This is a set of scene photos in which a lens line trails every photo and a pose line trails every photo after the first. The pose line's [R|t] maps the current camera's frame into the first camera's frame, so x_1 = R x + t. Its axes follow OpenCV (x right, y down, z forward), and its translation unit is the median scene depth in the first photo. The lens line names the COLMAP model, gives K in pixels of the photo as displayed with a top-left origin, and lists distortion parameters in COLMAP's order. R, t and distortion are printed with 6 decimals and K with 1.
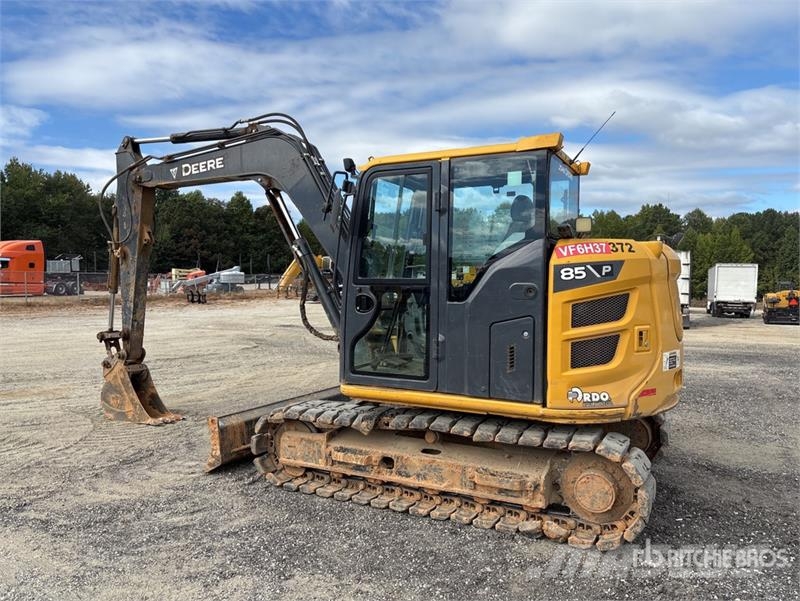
lens RADIAL K [[603.5, 0, 397.0], [0, 603.5, 302.5], [0, 0, 1]] dist [0.045795, -0.061660]
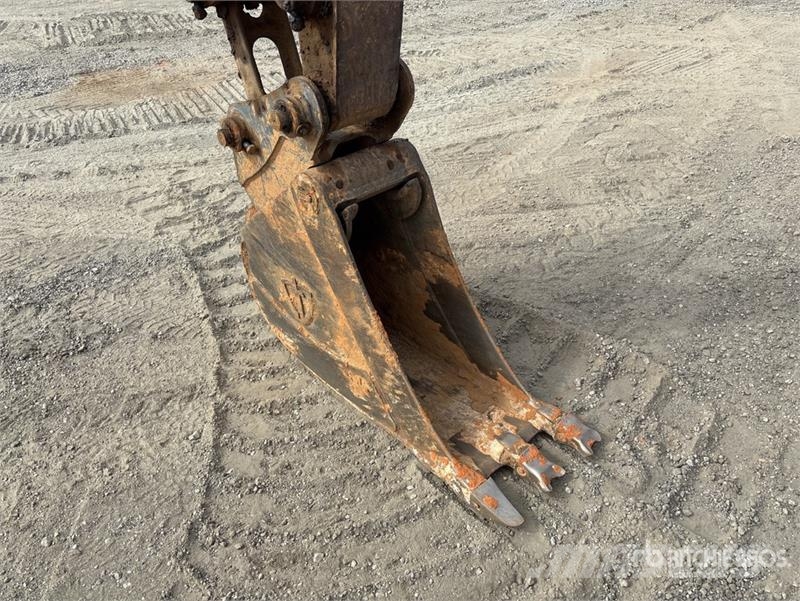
lens RADIAL K [[603.5, 0, 398.1], [0, 603.5, 299.3], [0, 0, 1]] dist [0.045795, -0.061660]
pose [[0.945922, 0.177949, -0.271228, -0.637839], [0.010005, 0.819710, 0.572692, 0.050408], [0.324238, -0.544436, 0.773601, 1.463726]]
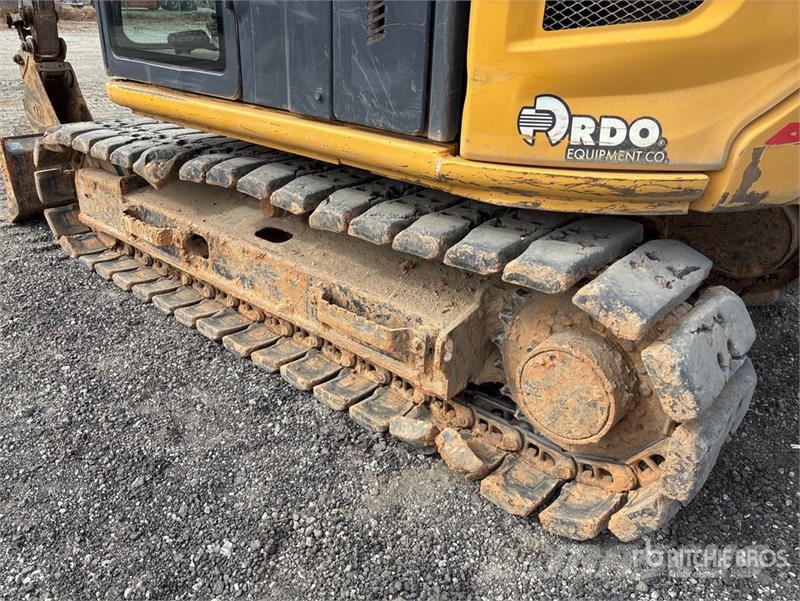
lens RADIAL K [[603.5, 0, 398.4], [0, 603.5, 292.3], [0, 0, 1]] dist [0.045795, -0.061660]
pose [[0.974117, 0.118296, -0.192616, 0.258236], [-0.034353, 0.919705, 0.391105, 0.100931], [0.223417, -0.374365, 0.899964, 0.592157]]
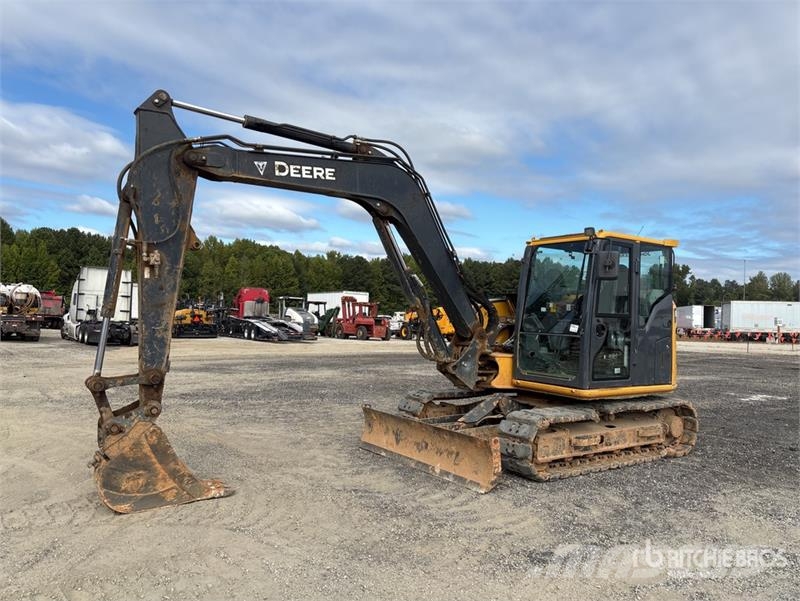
lens RADIAL K [[603.5, 0, 398.9], [0, 603.5, 301.5], [0, 0, 1]] dist [0.045795, -0.061660]
pose [[0.471037, 0.025172, 0.881754, -1.607792], [-0.002502, 0.999627, -0.027201, -0.027575], [-0.882110, 0.010606, 0.470924, 0.768539]]
